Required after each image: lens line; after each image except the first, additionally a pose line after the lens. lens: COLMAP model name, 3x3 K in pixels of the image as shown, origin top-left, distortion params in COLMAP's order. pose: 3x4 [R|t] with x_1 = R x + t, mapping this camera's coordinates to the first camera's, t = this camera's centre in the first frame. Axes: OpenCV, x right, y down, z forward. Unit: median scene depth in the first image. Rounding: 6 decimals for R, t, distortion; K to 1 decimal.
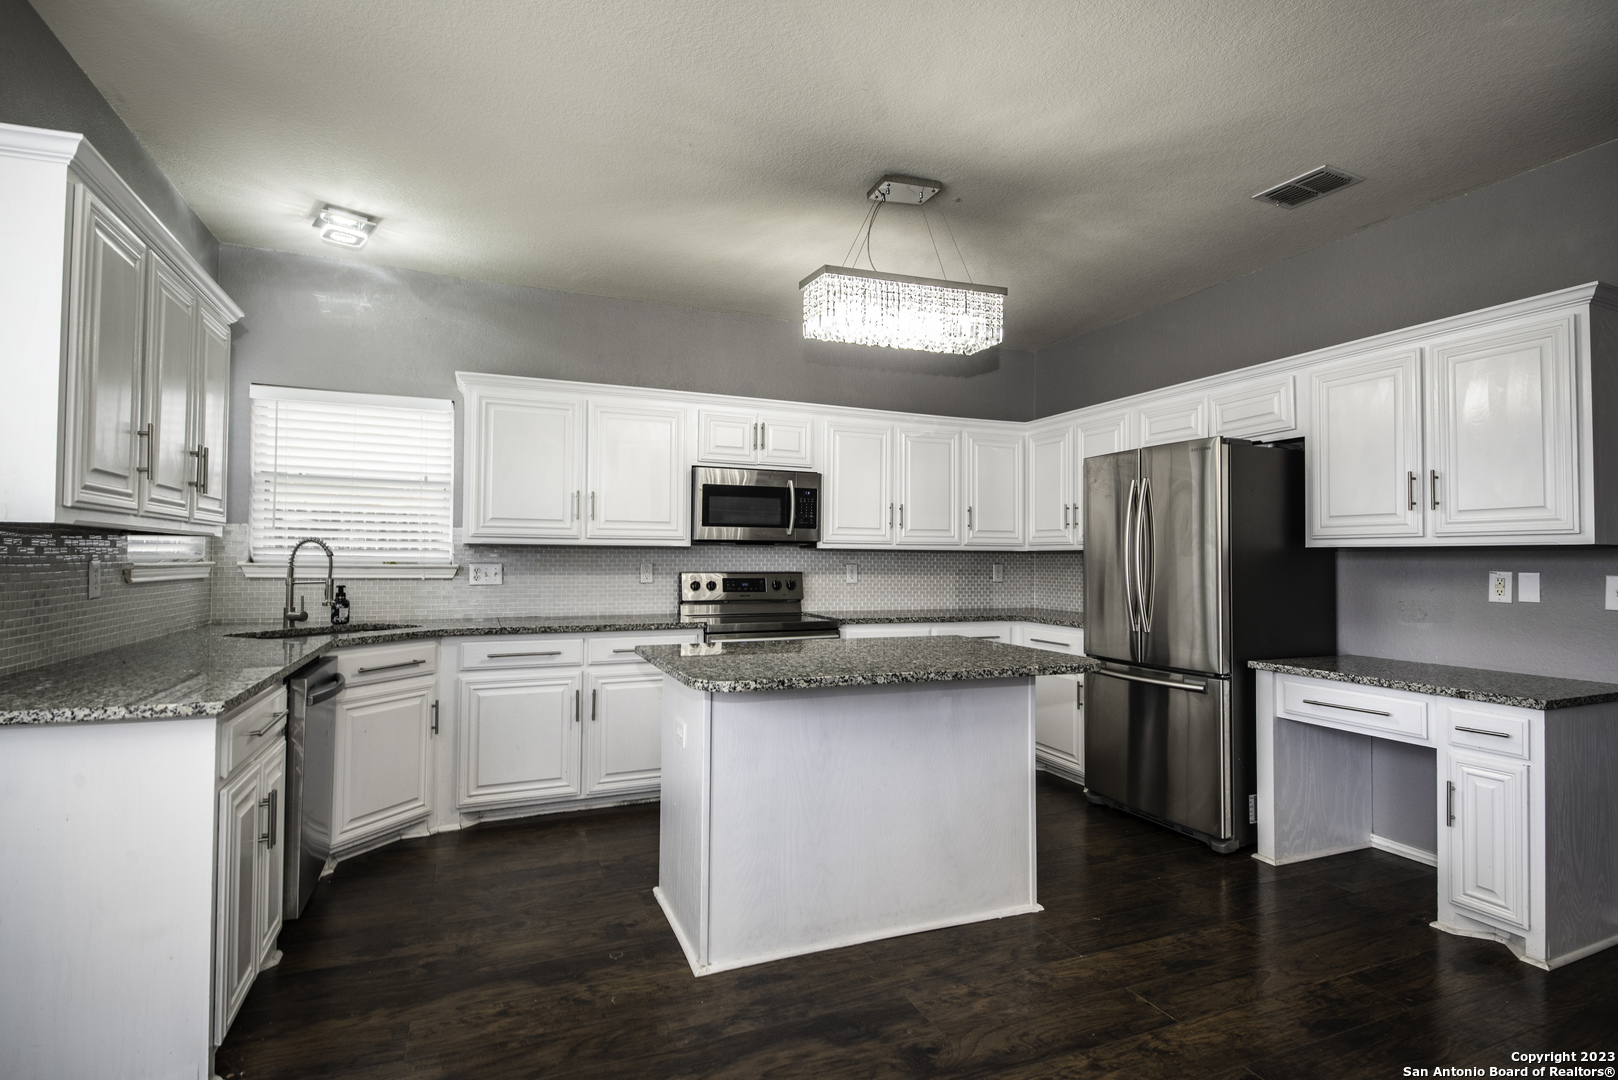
lens RADIAL K [[794.4, 0, 820.9], [0, 794.4, 536.1], [0, 0, 1]] dist [0.029507, -0.018240]
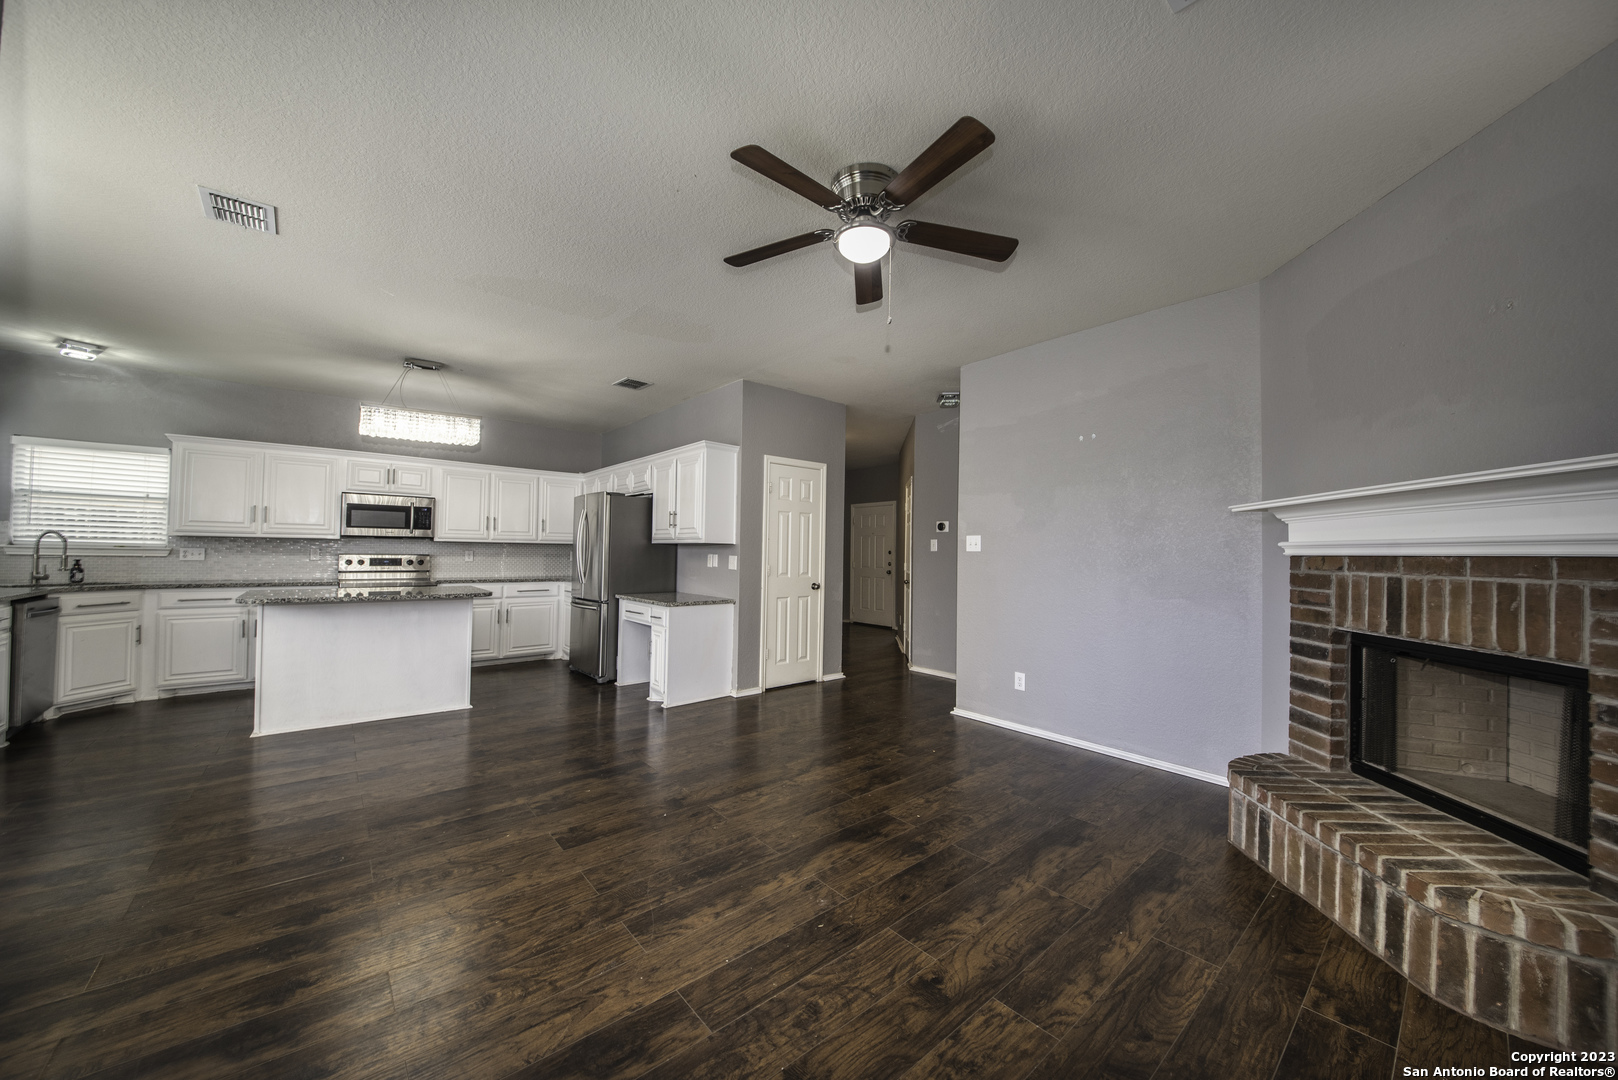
lens RADIAL K [[561.5, 0, 838.5], [0, 561.5, 536.1], [0, 0, 1]] dist [-0.038026, 0.001455]
pose [[0.938054, 0.014795, 0.346173, 0.545854], [-0.016004, 0.999872, 0.000634, -0.014058], [-0.346119, -0.006135, 0.938171, -0.598898]]
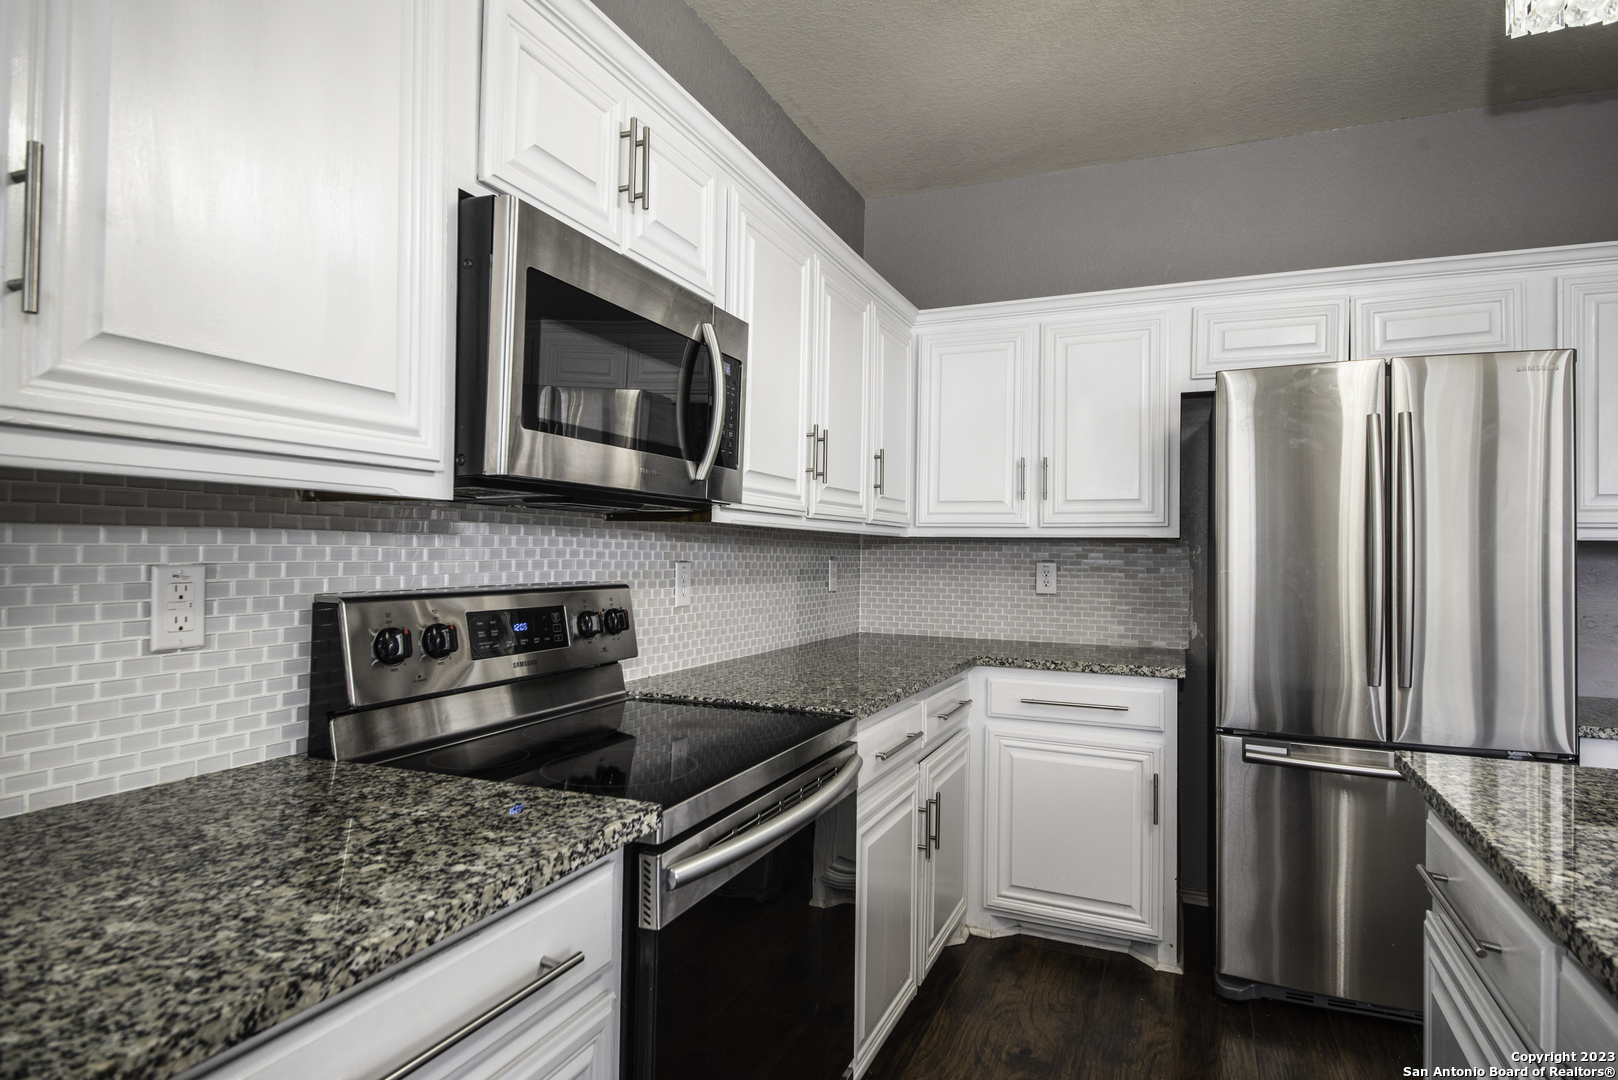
lens RADIAL K [[916.8, 0, 817.9], [0, 916.8, 537.4], [0, 0, 1]] dist [0.031201, 0.000250]
pose [[0.719997, 0.014790, 0.693820, -0.357635], [-0.026856, 0.999618, 0.006561, 0.024870], [-0.693458, -0.023357, 0.720119, 0.863136]]
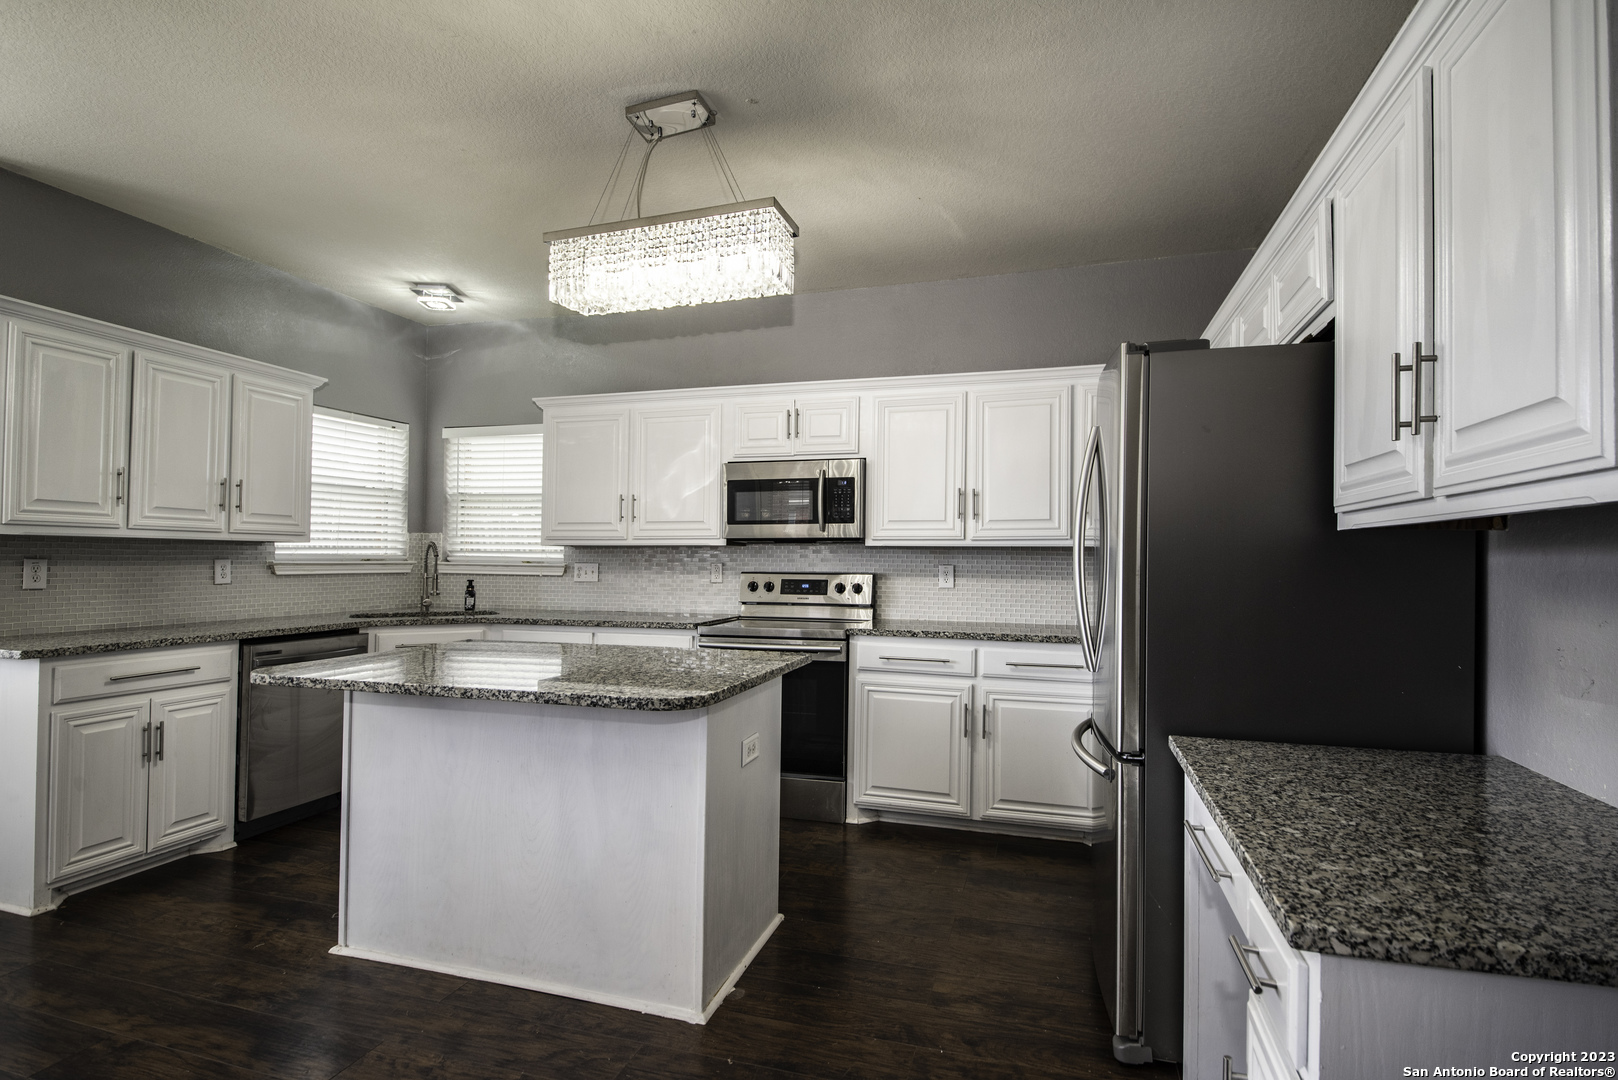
lens RADIAL K [[794.4, 0, 810.3], [0, 794.4, 549.4], [0, 0, 1]] dist [0.029507, -0.018240]
pose [[0.772394, -0.009883, -0.635067, 0.658360], [0.017179, 0.999838, 0.005335, 0.017293], [0.634912, -0.015030, 0.772438, 0.387606]]
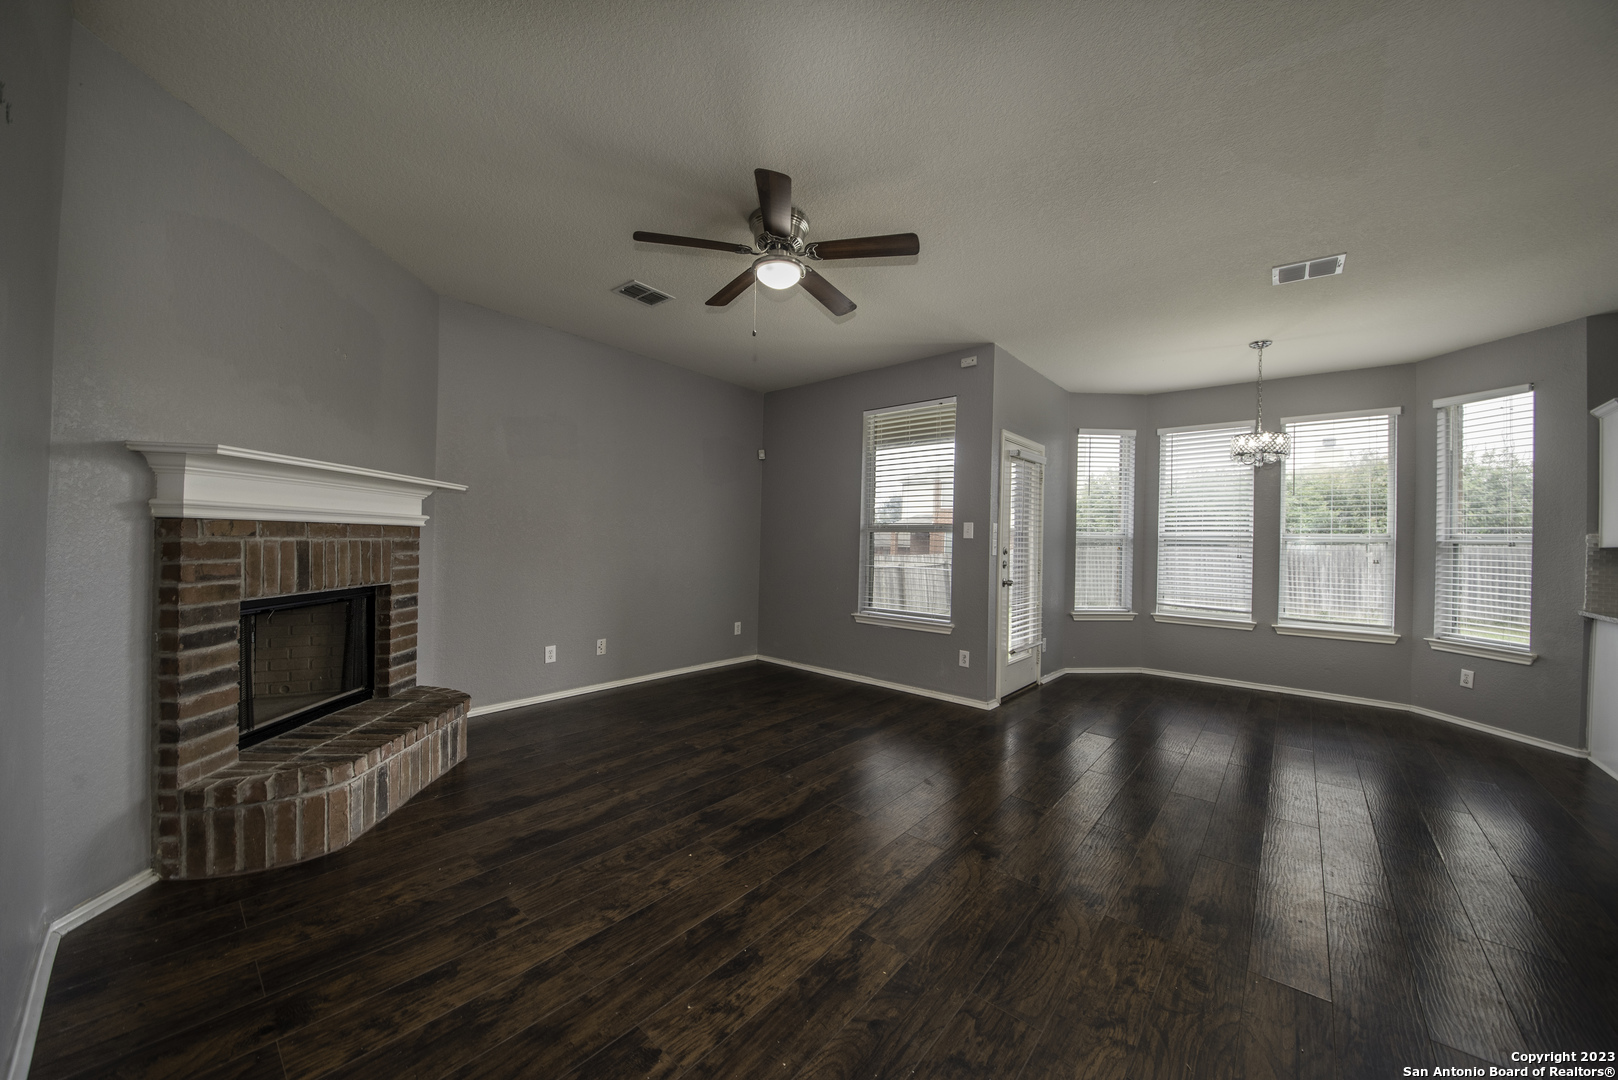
lens RADIAL K [[561.5, 0, 787.9], [0, 561.5, 541.9], [0, 0, 1]] dist [-0.038026, 0.001455]
pose [[-0.910918, -0.027683, -0.411658, 1.078243], [-0.019678, 0.999526, -0.023672, 0.029344], [0.412119, -0.013462, -0.911031, 0.679218]]
